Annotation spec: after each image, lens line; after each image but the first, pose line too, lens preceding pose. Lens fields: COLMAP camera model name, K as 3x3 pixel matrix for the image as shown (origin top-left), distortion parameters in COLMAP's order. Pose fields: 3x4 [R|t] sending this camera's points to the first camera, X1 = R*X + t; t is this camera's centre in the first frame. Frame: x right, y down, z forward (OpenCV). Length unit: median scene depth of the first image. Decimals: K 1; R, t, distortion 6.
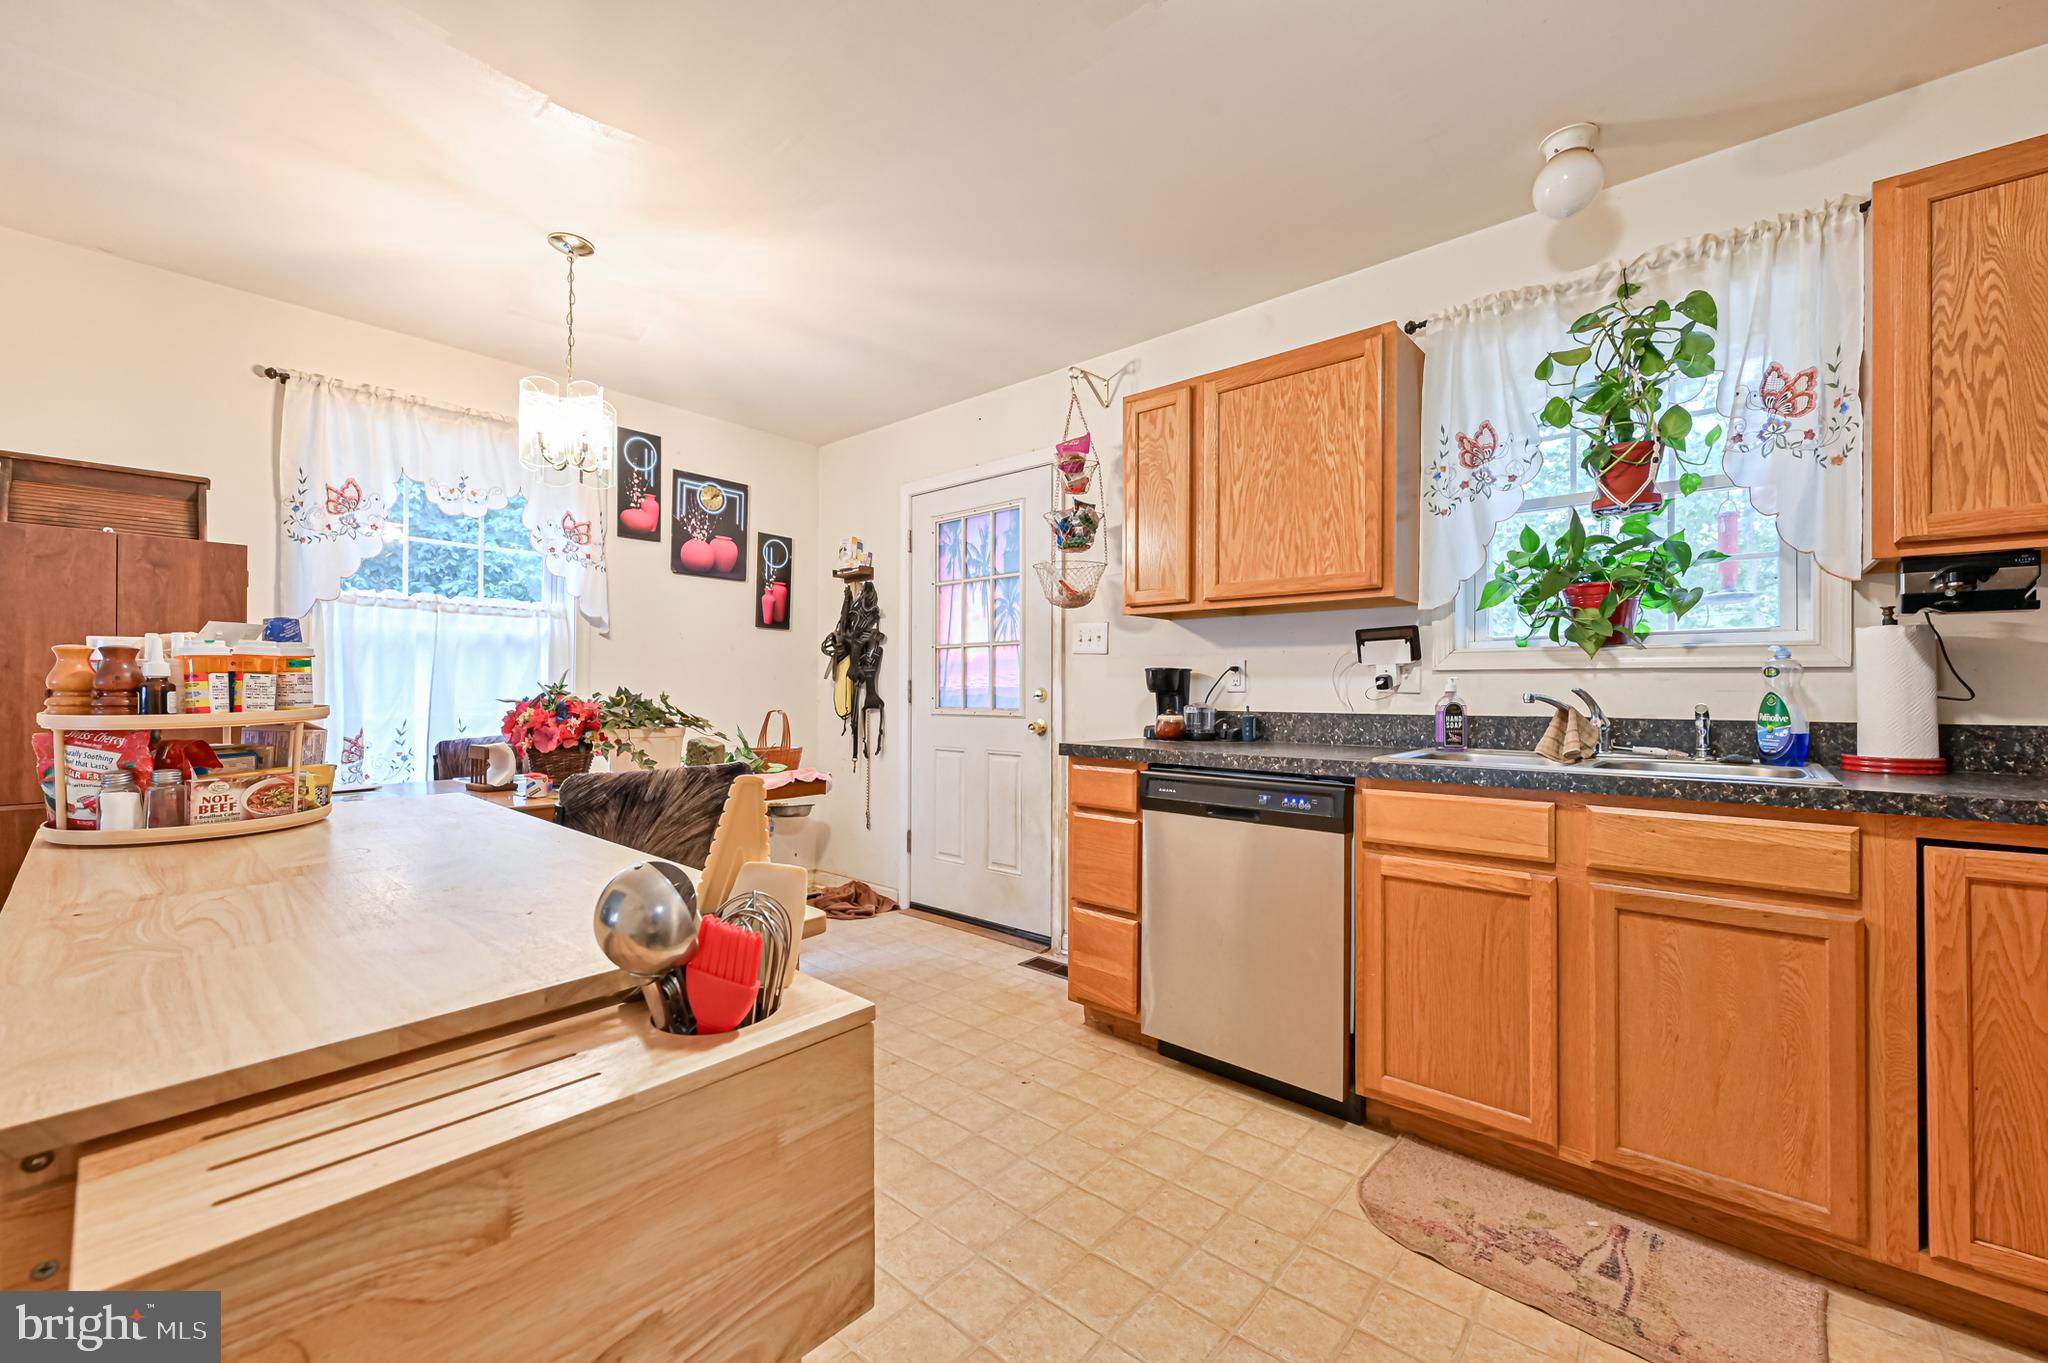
lens RADIAL K [[818.7, 0, 1026.4], [0, 818.7, 687.9], [0, 0, 1]] dist [-0.001287, 0.000392]
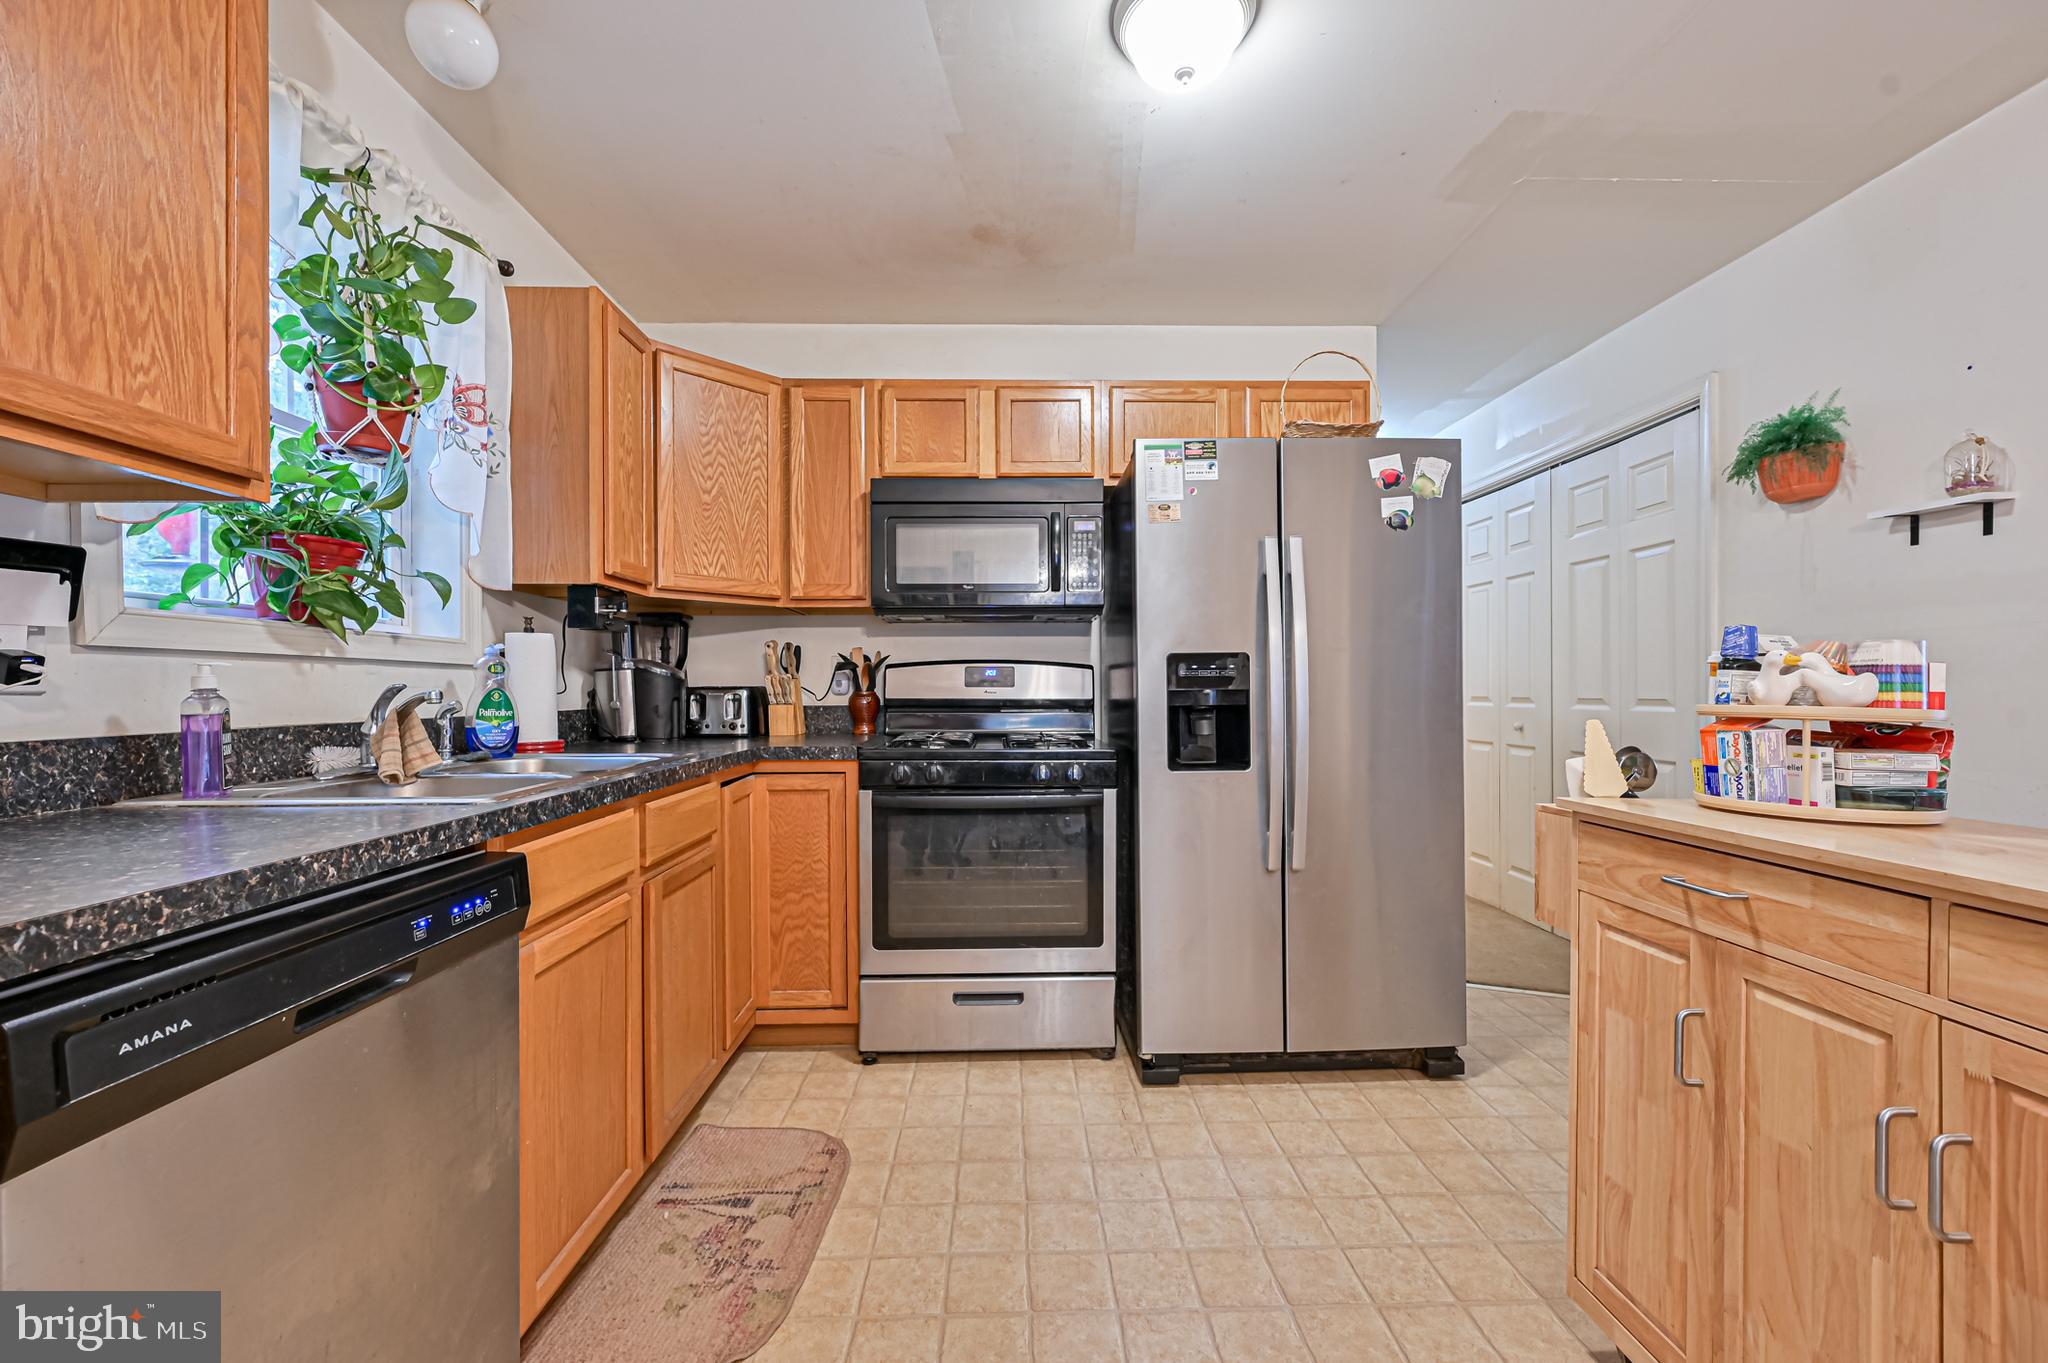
lens RADIAL K [[807.1, 0, 1024.9], [0, 807.1, 692.5], [0, 0, 1]] dist [-0.001268, 0.000297]
pose [[-0.679590, -0.004857, 0.733576, -0.223666], [-0.000914, 0.999983, 0.005774, 0.003007], [-0.733592, 0.003254, -0.679582, 0.900455]]
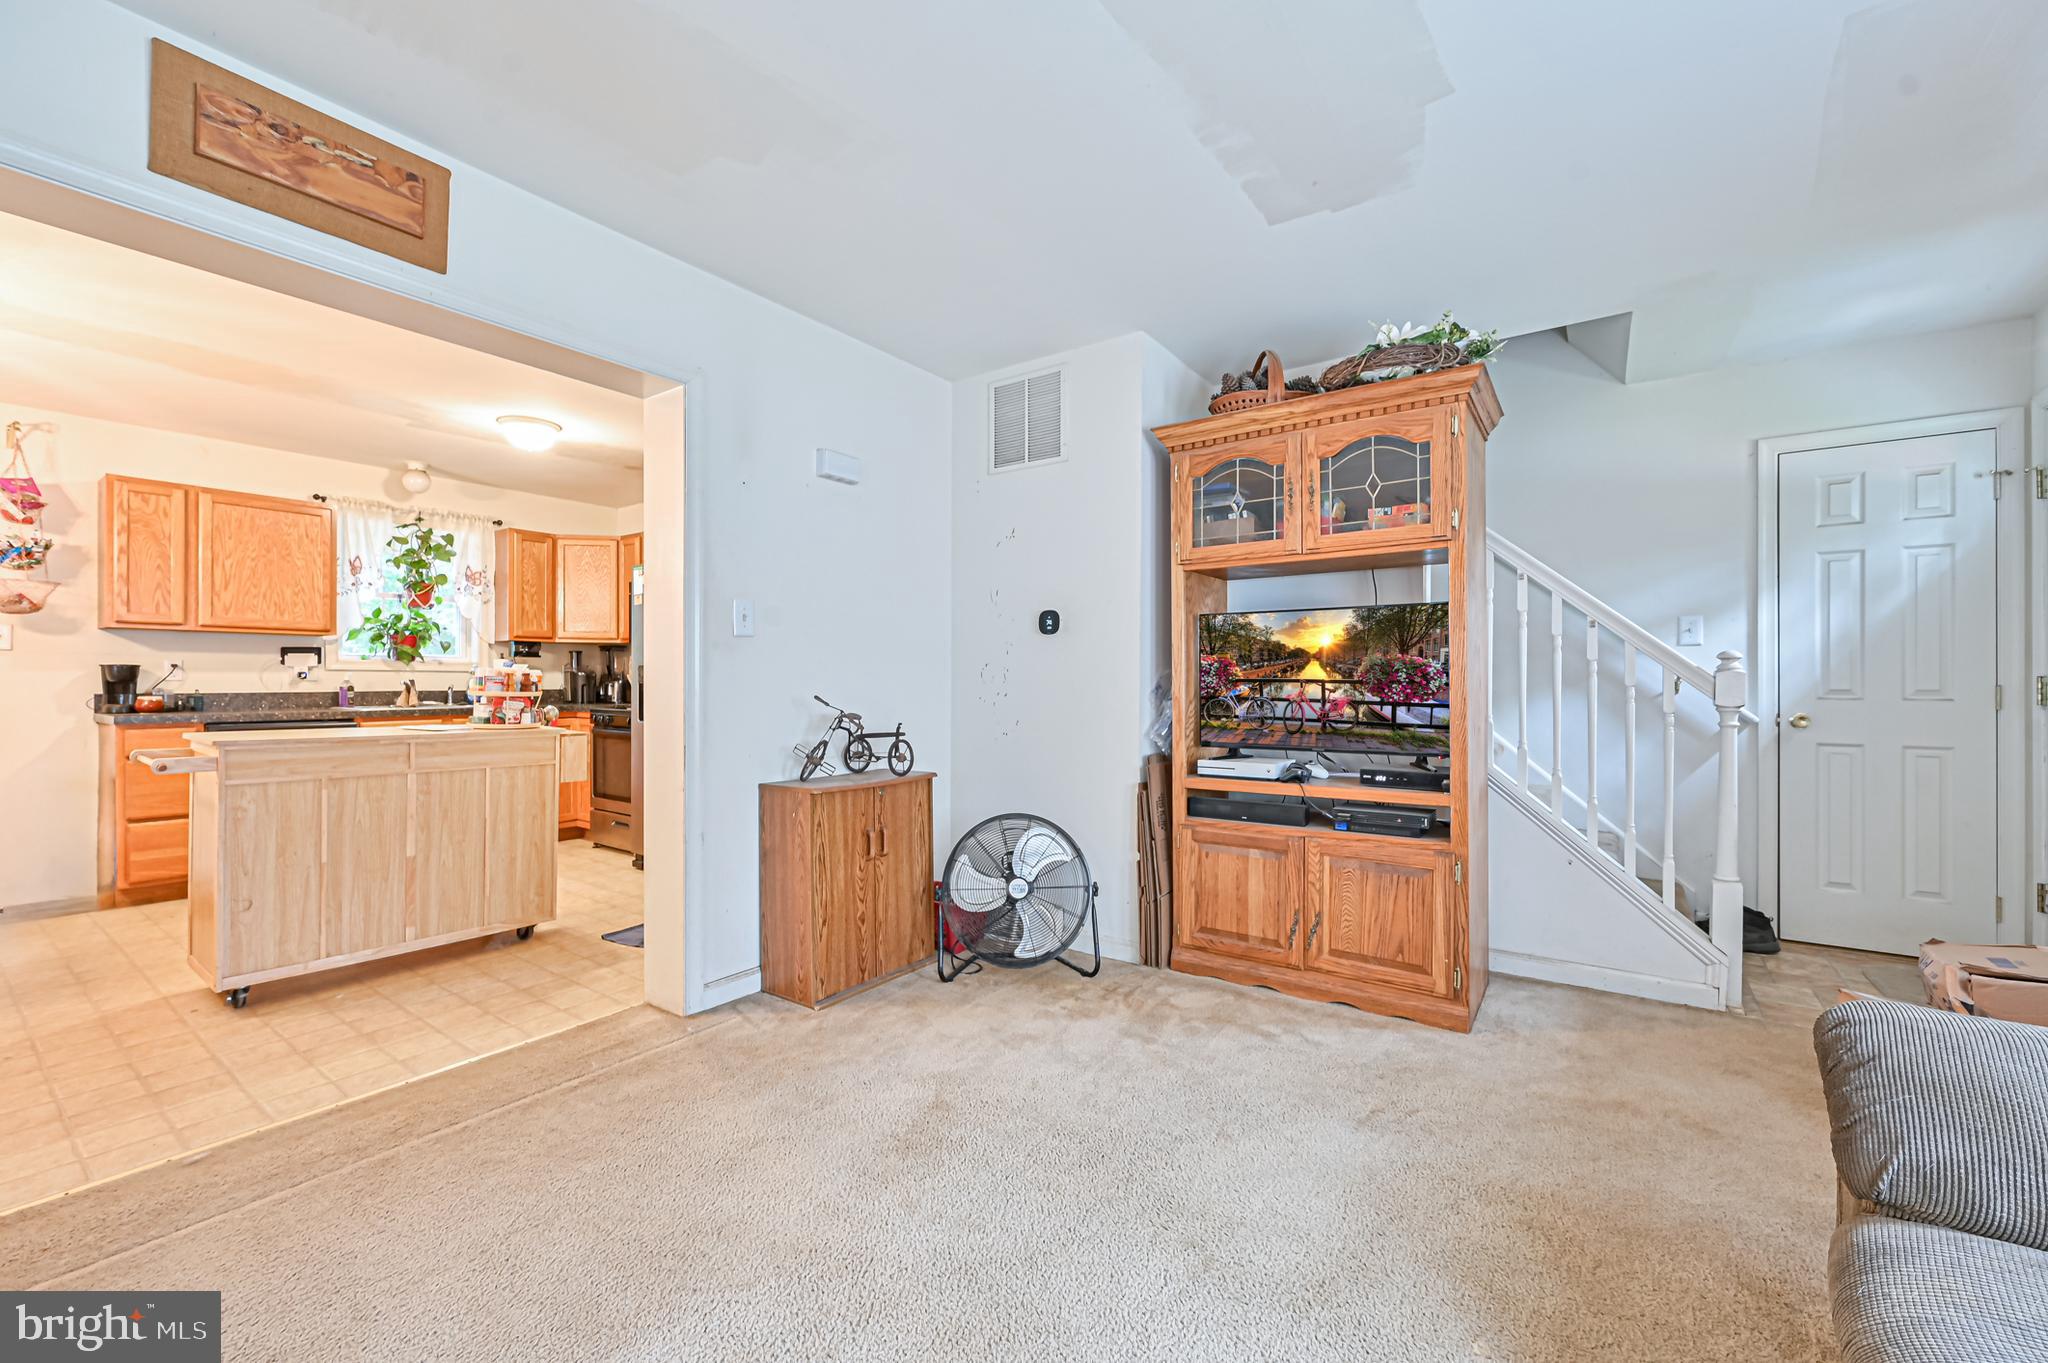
lens RADIAL K [[827.5, 0, 1021.1], [0, 827.5, 682.2], [0, 0, 1]] dist [-0.000761, 0.000043]
pose [[-0.096002, -0.008208, 0.995347, -1.671676], [-0.006121, 0.999952, 0.007655, -0.016163], [-0.995362, -0.005357, -0.096048, -0.502766]]
